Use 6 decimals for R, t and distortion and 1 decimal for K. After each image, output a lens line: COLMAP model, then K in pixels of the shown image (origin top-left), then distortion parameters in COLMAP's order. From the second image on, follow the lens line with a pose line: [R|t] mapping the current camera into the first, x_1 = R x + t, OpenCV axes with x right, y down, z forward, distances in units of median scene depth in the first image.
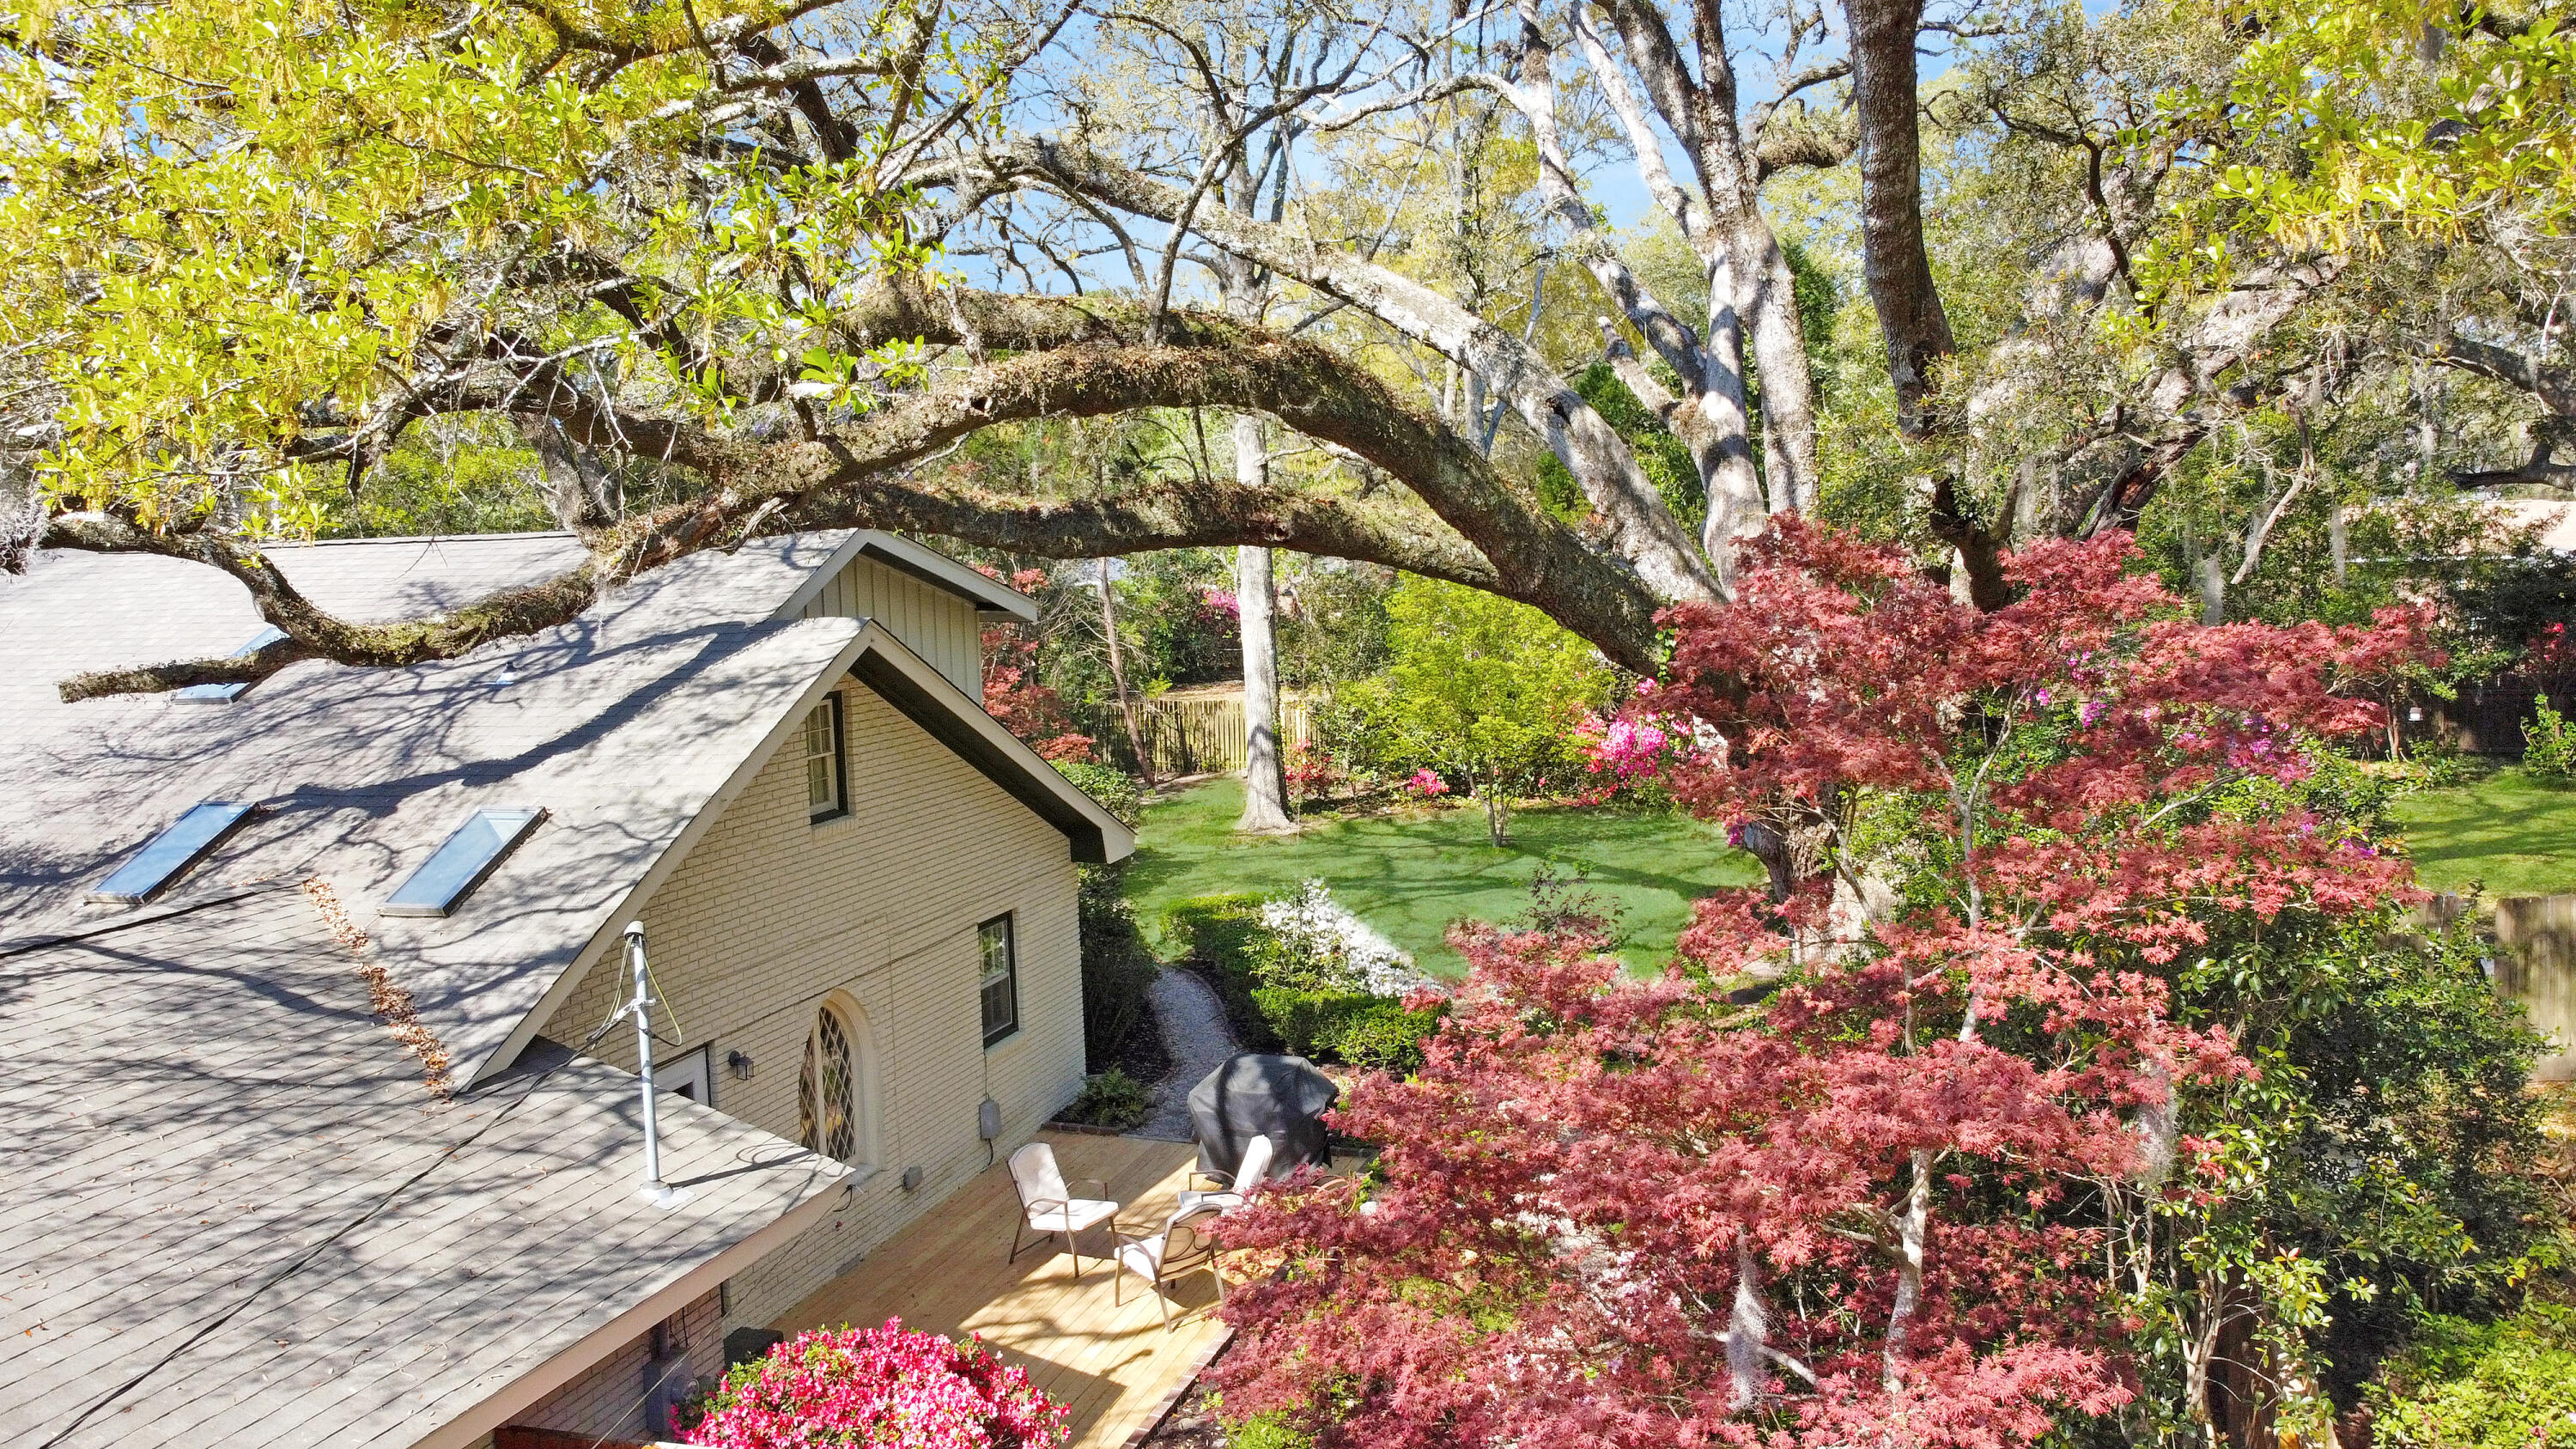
lens RADIAL K [[1947.7, 0, 1288.0], [0, 1947.7, 724.5], [0, 0, 1]] dist [0.002398, 0.000069]
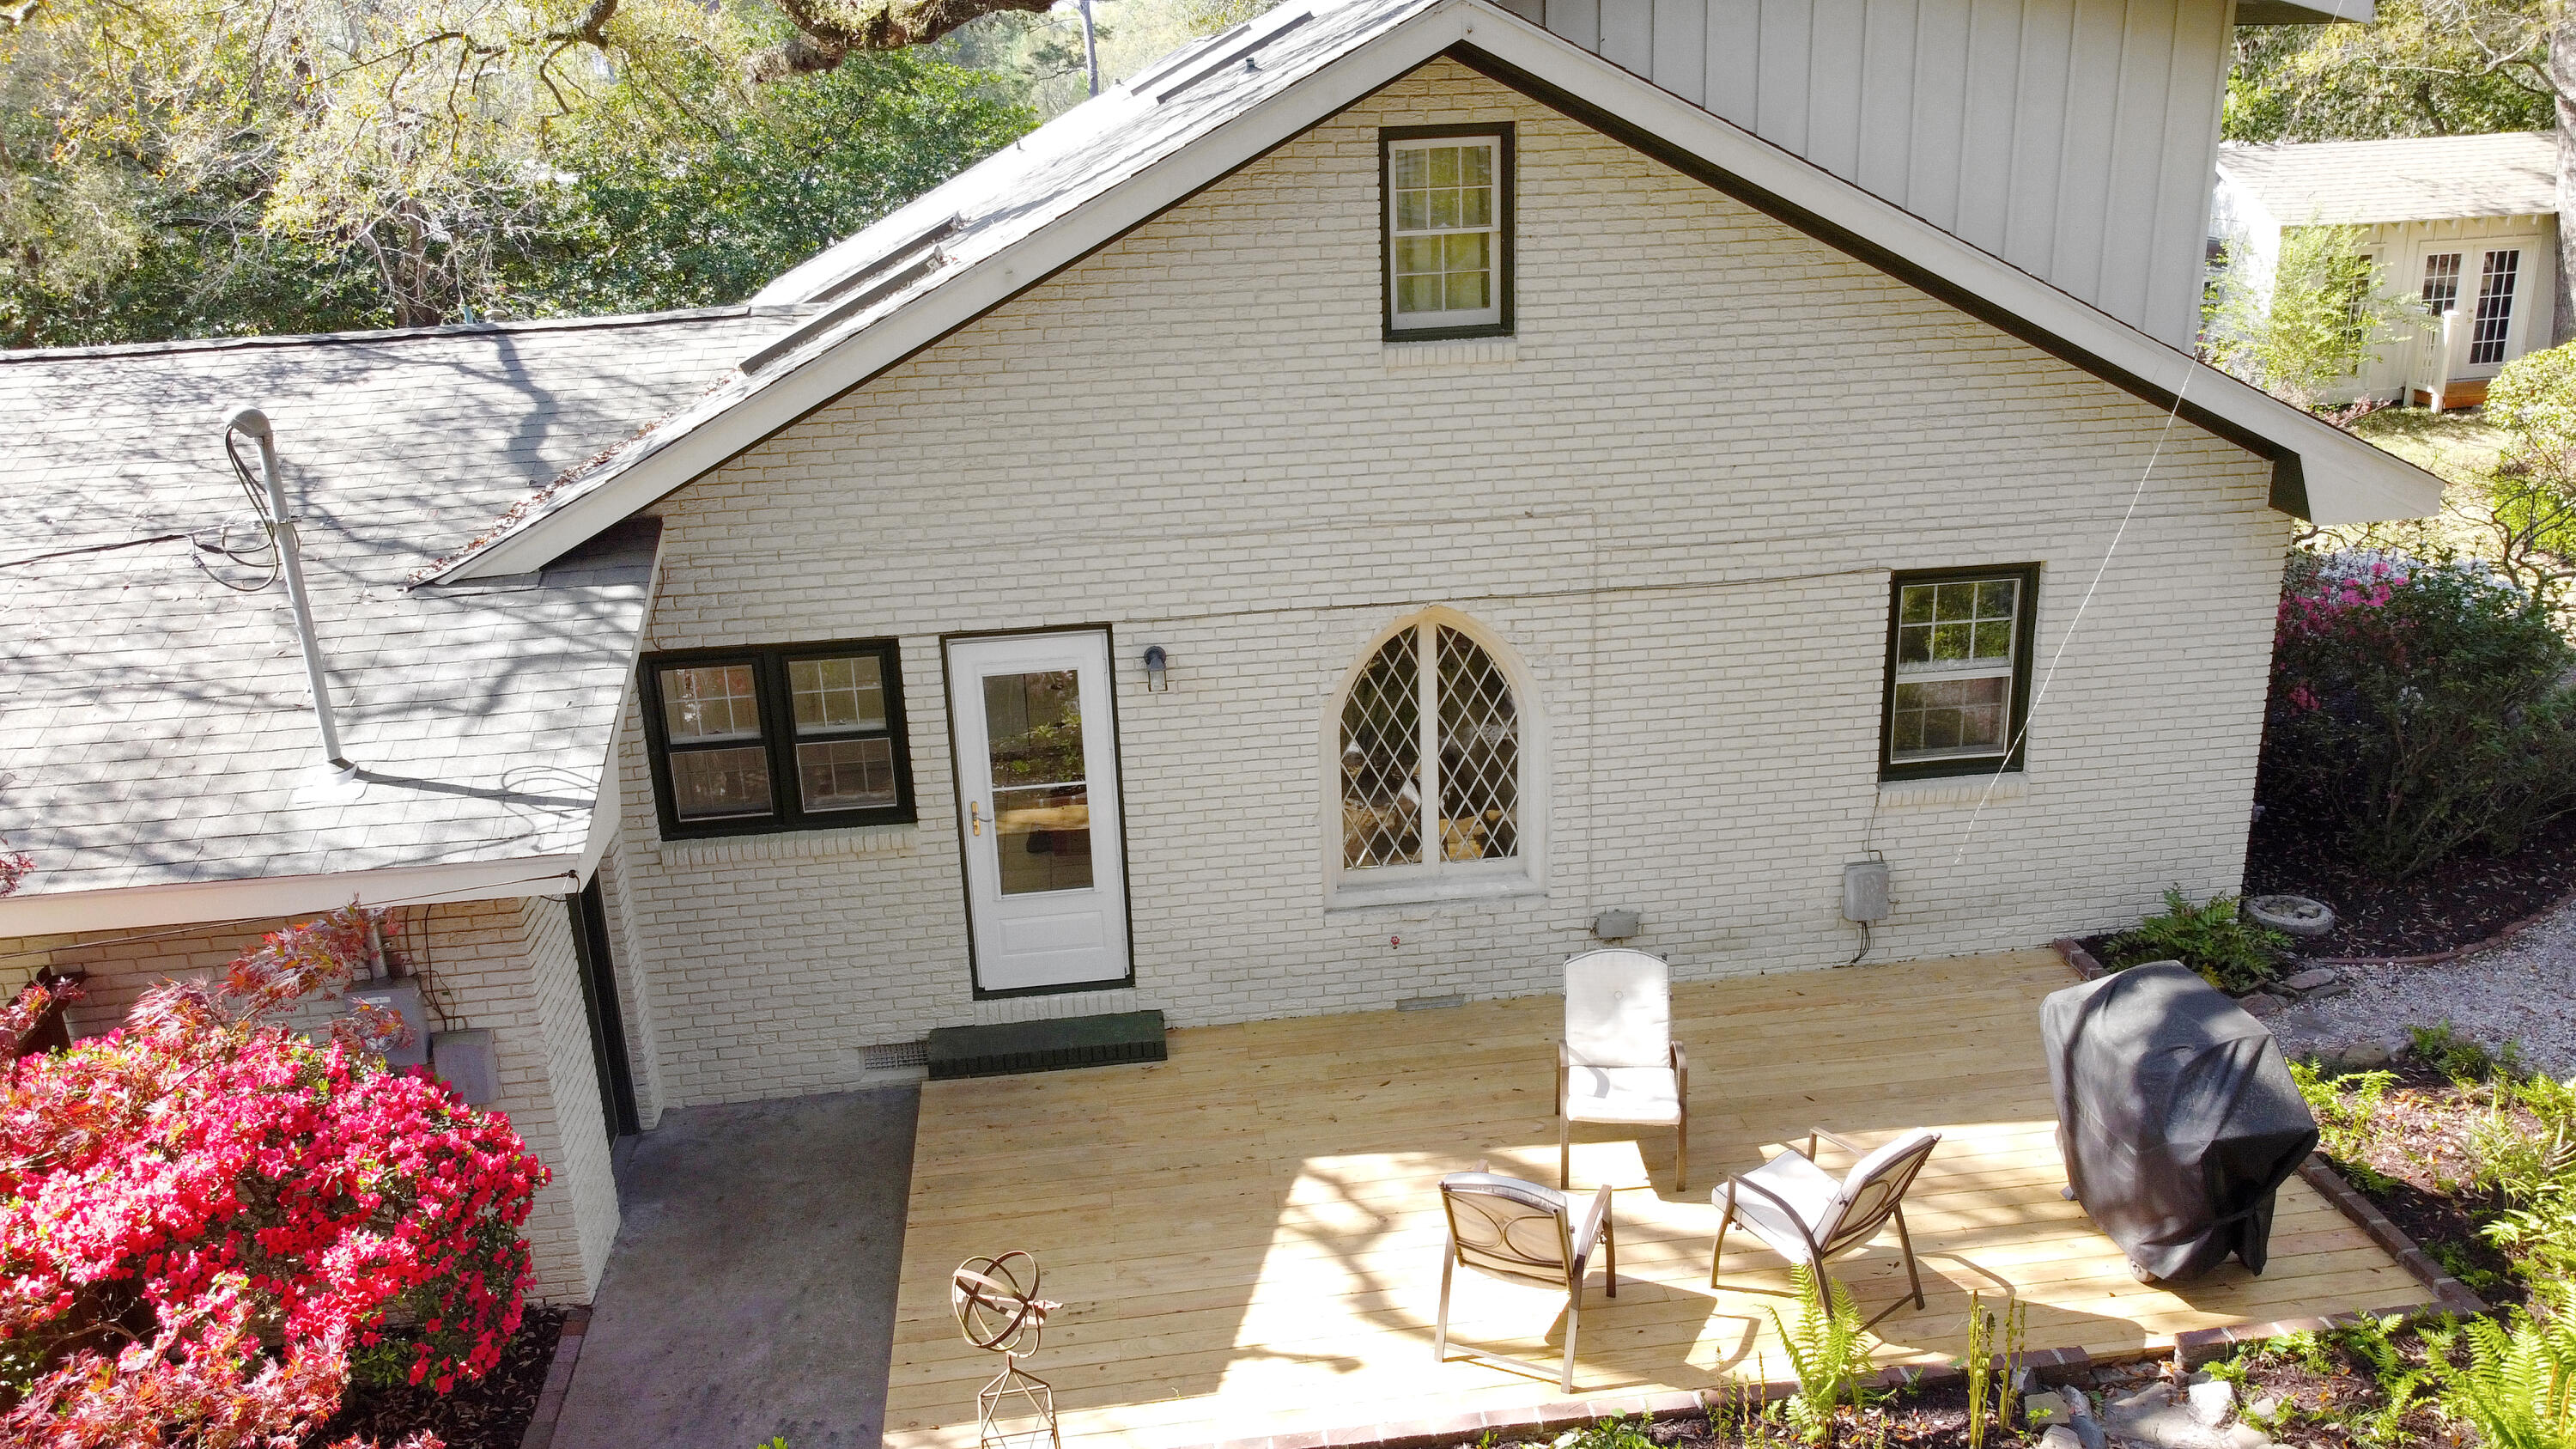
lens RADIAL K [[1947.7, 0, 1288.0], [0, 1947.7, 724.5], [0, 0, 1]] dist [0.002398, 0.000069]
pose [[0.423223, 0.308638, -0.851836, 0.275931], [-0.071109, 0.948605, 0.308370, -0.019809], [0.903231, -0.069936, 0.423418, 0.608831]]
